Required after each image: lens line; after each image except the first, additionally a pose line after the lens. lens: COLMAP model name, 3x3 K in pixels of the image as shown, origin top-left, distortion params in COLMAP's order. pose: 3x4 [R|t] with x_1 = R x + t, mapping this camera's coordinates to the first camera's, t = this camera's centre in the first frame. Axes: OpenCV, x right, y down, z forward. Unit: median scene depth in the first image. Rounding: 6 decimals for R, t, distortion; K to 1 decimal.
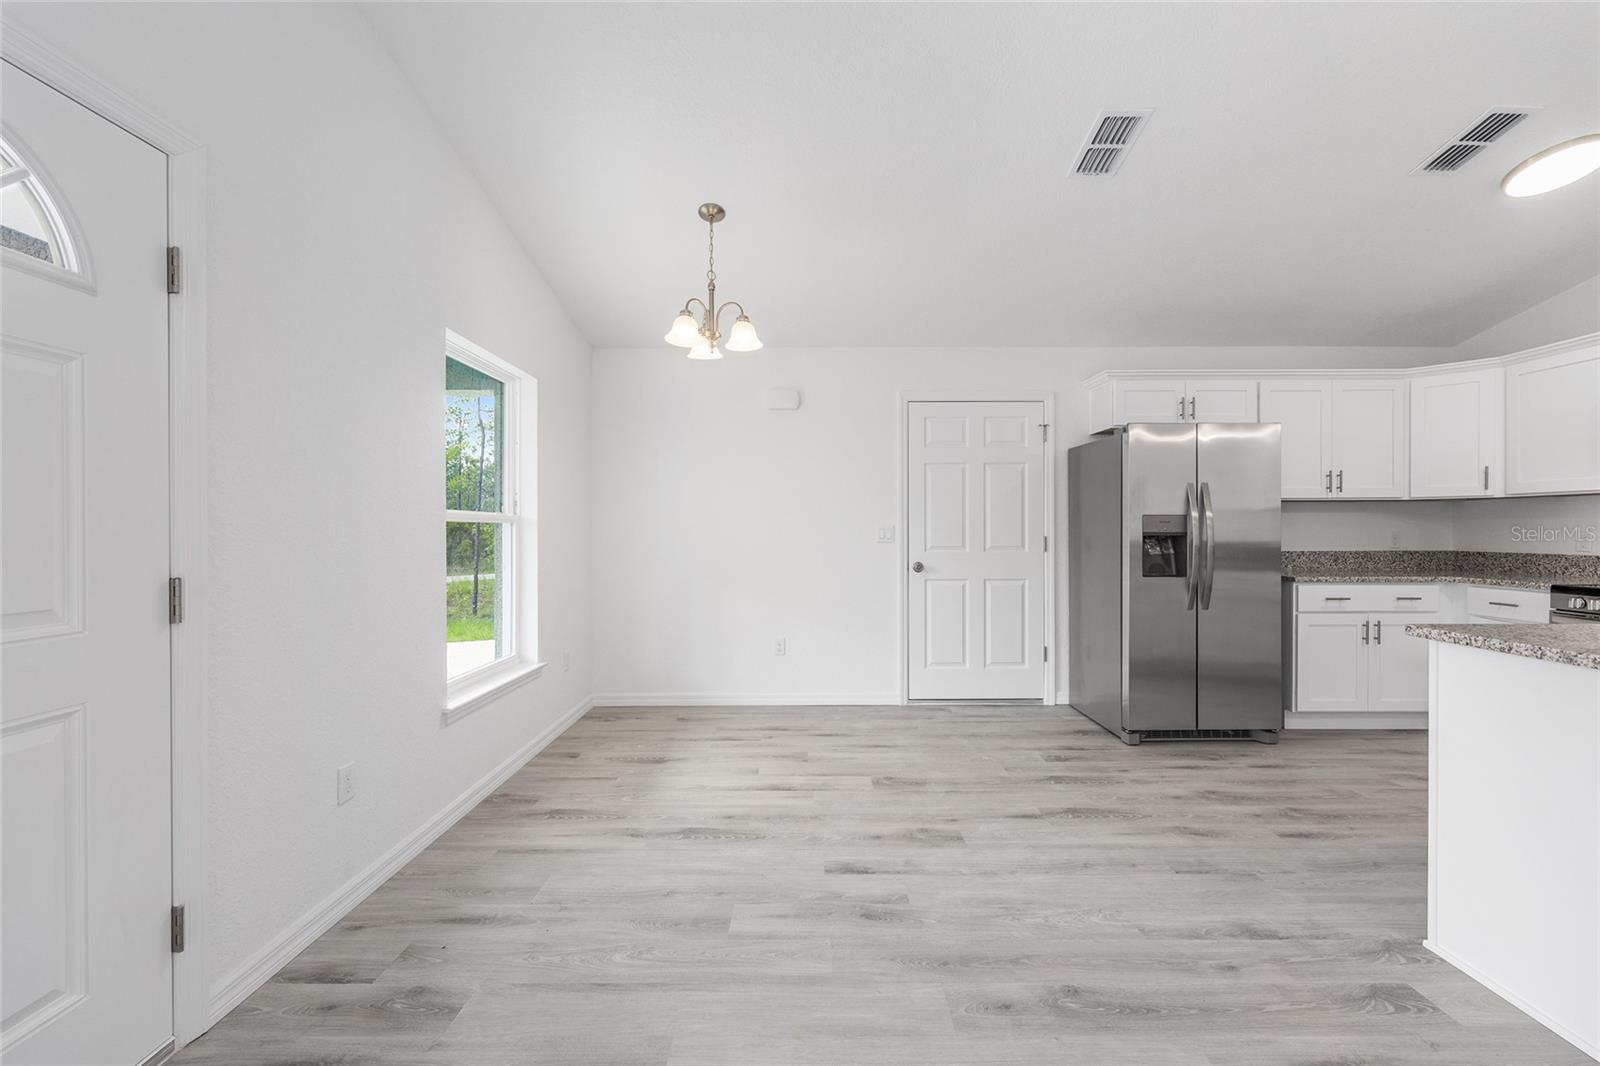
lens RADIAL K [[642.9, 0, 805.4], [0, 642.9, 531.6], [0, 0, 1]] dist [-0.000050, 0.000231]
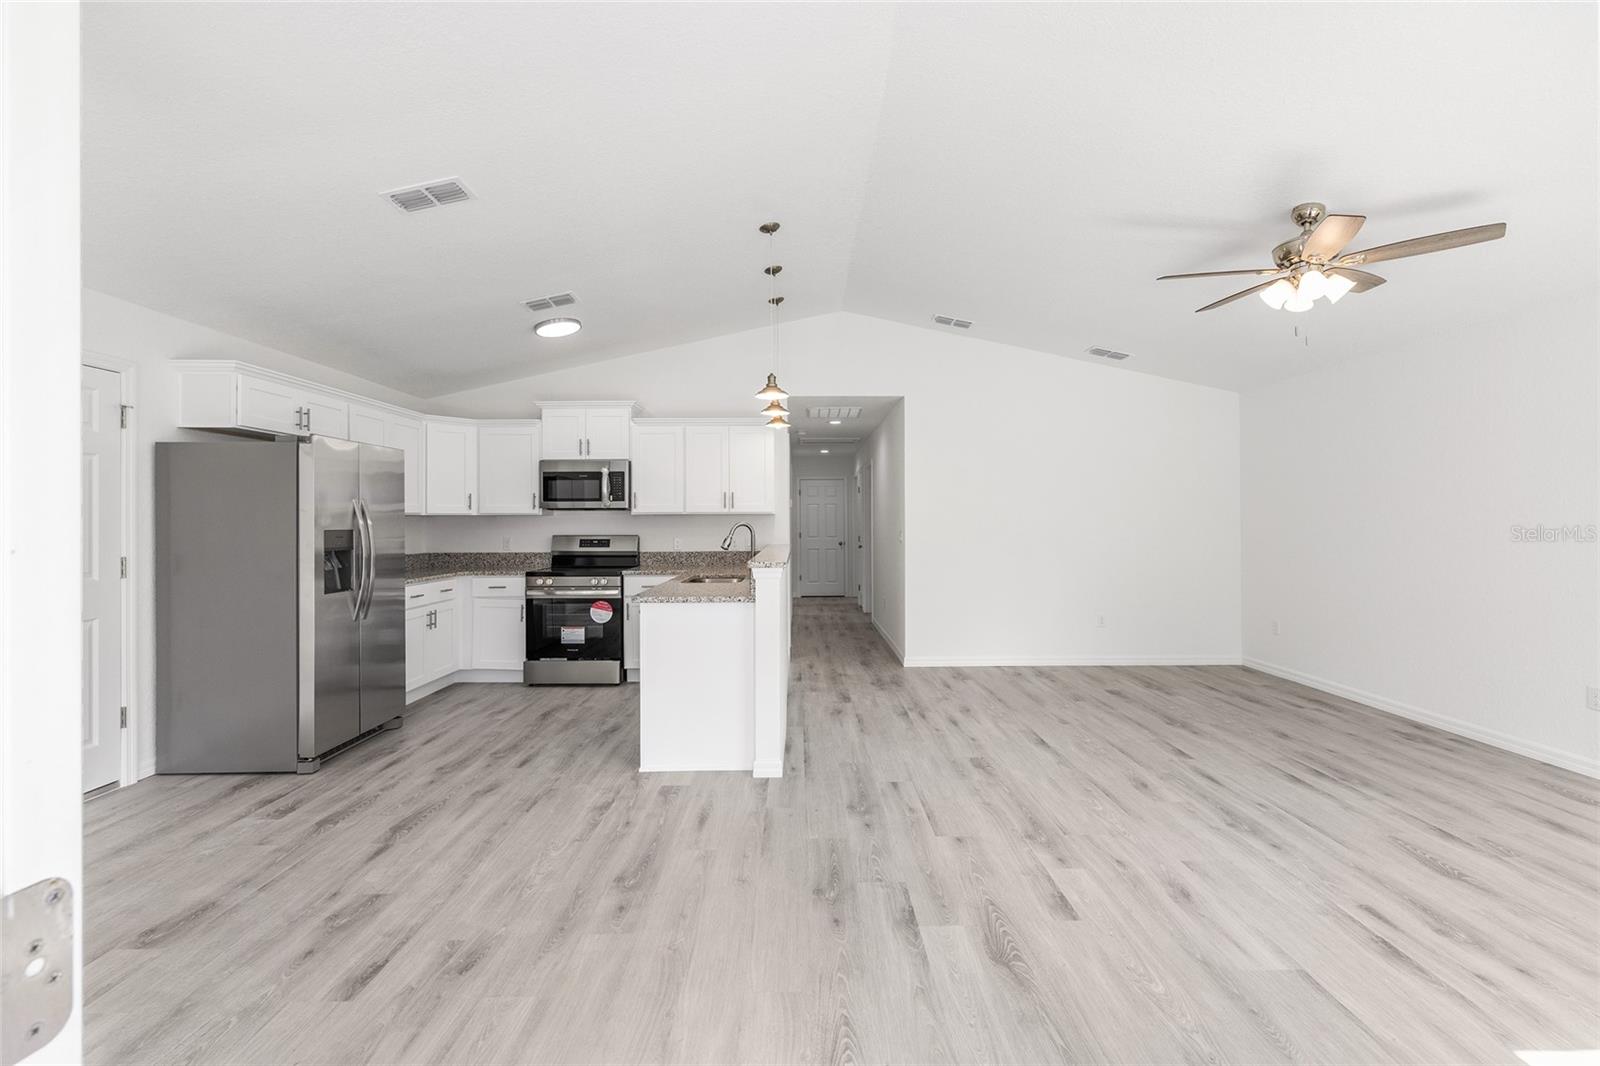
lens RADIAL K [[686.3, 0, 805.3], [0, 686.3, 520.1], [0, 0, 1]] dist [-0.000910, 0.000724]
pose [[-0.013181, 0.005395, 0.999899, -0.585916], [0.009514, 0.999941, -0.005270, -0.032211], [-0.999868, 0.009443, -0.013232, 0.323102]]
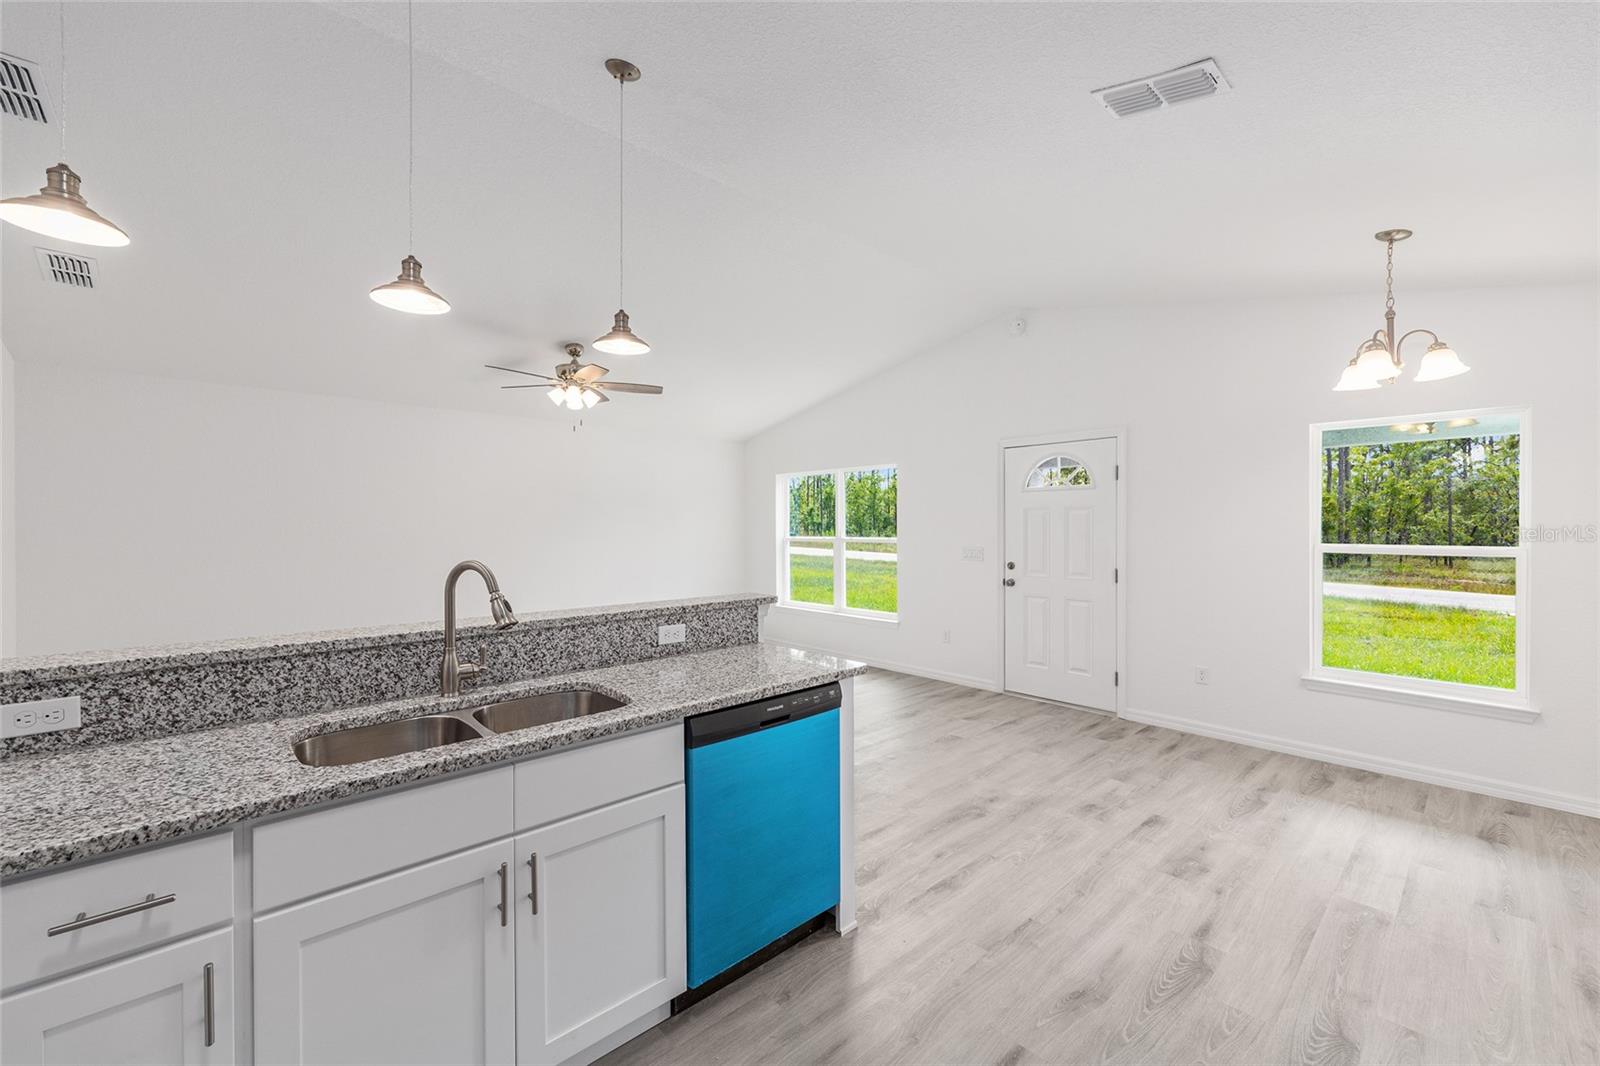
lens RADIAL K [[641.0, 0, 805.3], [0, 641.0, 530.9], [0, 0, 1]] dist [-0.001702, 0.000006]
pose [[-0.729712, 0.007281, -0.683716, 1.095884], [-0.000327, 0.999939, 0.010999, -0.070299], [0.683755, 0.008250, -0.729665, 1.068683]]
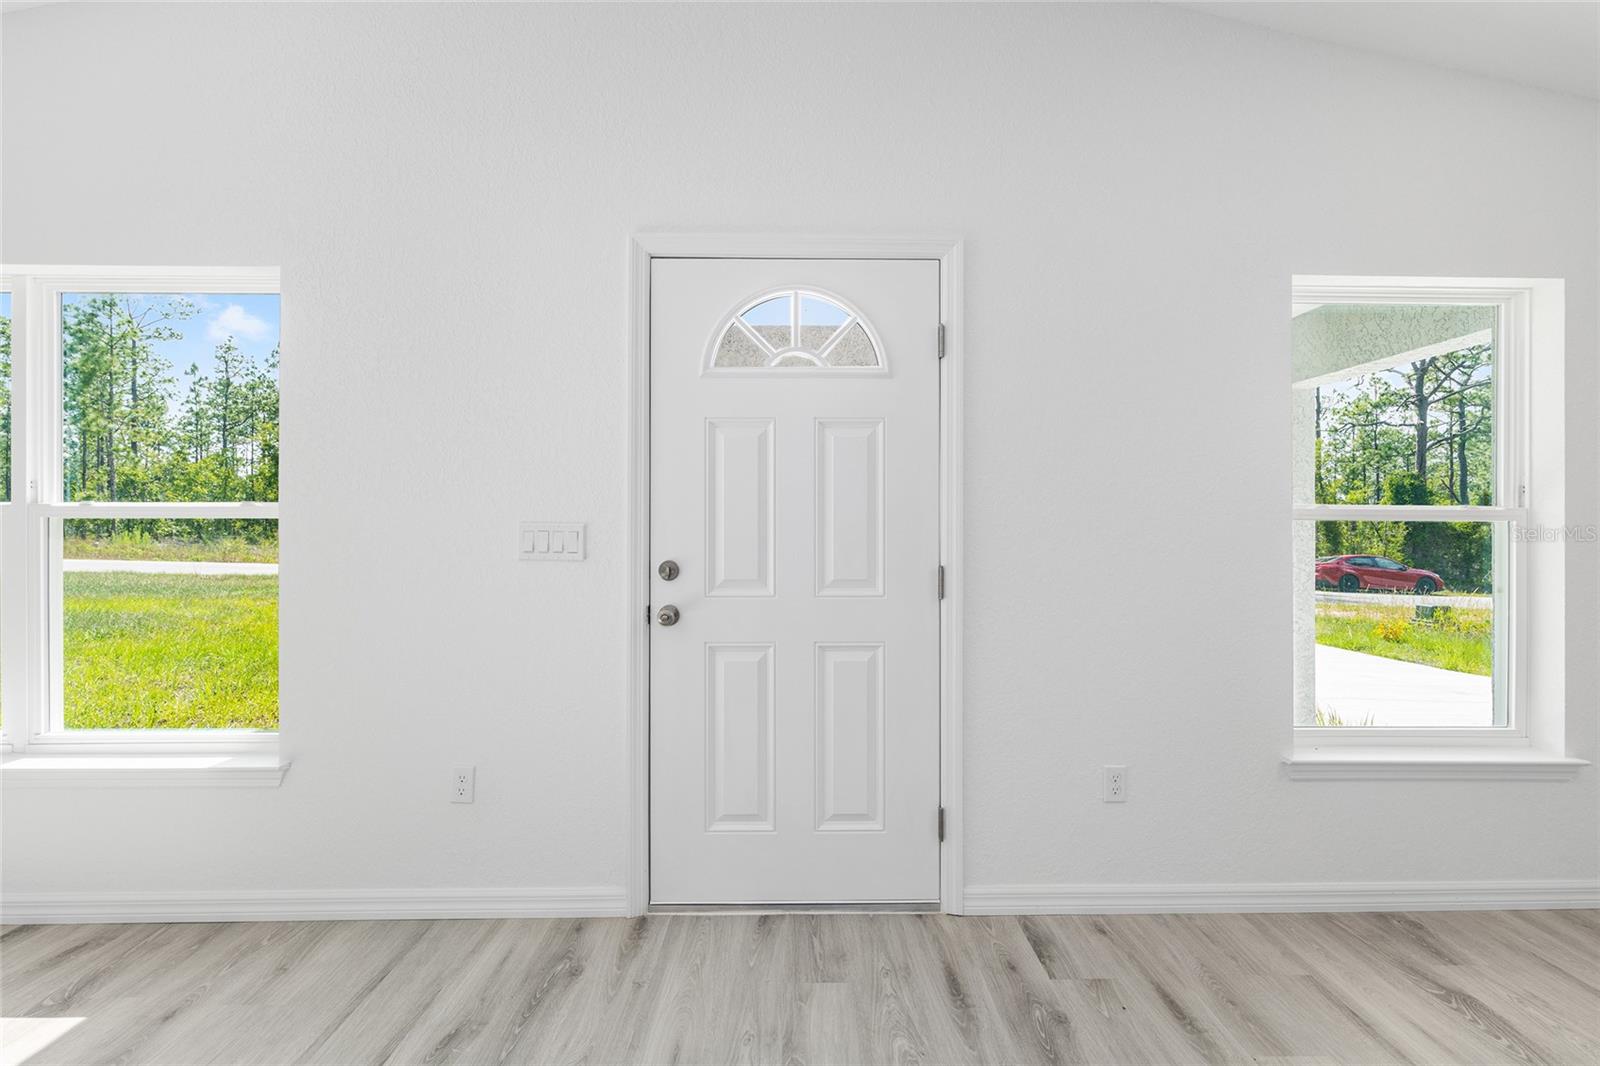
lens RADIAL K [[646.0, 0, 804.6], [0, 646.0, 527.2], [0, 0, 1]] dist [-0.001216, 0.000384]
pose [[0.019871, -0.001940, -0.999801, 0.182771], [-0.004660, 0.999987, -0.002033, -0.002099], [0.999792, 0.004699, 0.019862, 0.322664]]
